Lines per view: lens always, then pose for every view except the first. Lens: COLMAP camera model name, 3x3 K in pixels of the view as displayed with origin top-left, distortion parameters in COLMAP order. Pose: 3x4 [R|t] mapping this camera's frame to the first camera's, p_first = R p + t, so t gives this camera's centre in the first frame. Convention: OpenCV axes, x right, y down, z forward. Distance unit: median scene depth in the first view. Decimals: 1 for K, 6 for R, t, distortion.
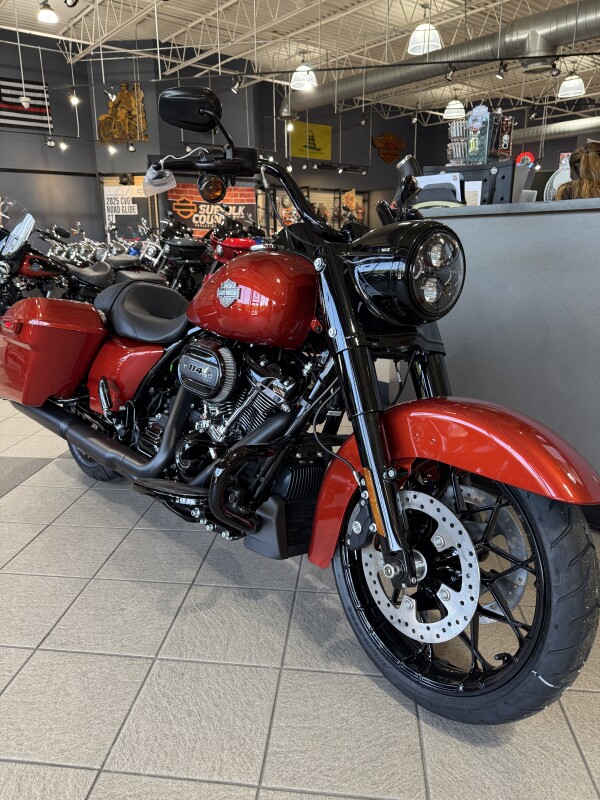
lens RADIAL K [[564.8, 0, 302.3], [0, 564.8, 403.8], [0, 0, 1]] dist [0.010361, -0.019354]
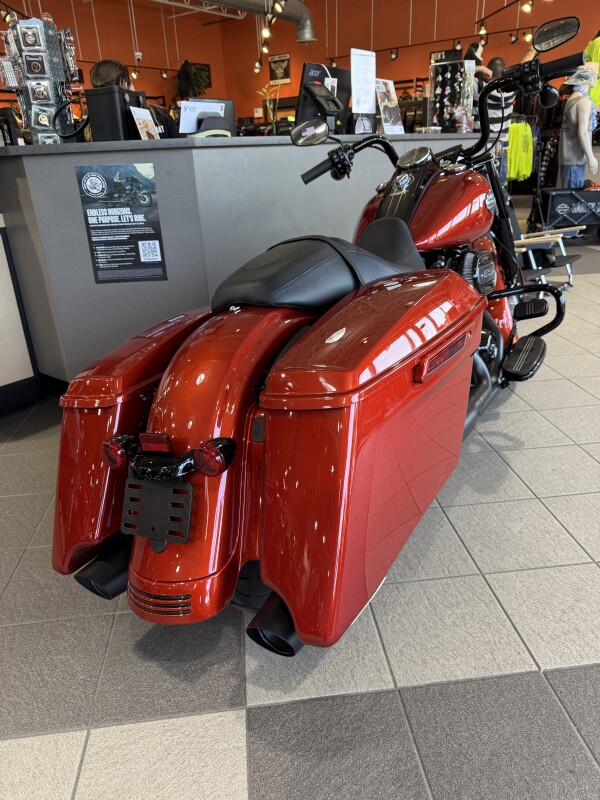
lens RADIAL K [[564.8, 0, 296.6], [0, 564.8, 400.5], [0, 0, 1]] dist [0.010361, -0.019354]
pose [[-0.248100, -0.374943, 0.893232, -0.289055], [0.307735, 0.843796, 0.439667, -0.109834], [-0.918556, 0.383960, -0.093963, 0.370730]]
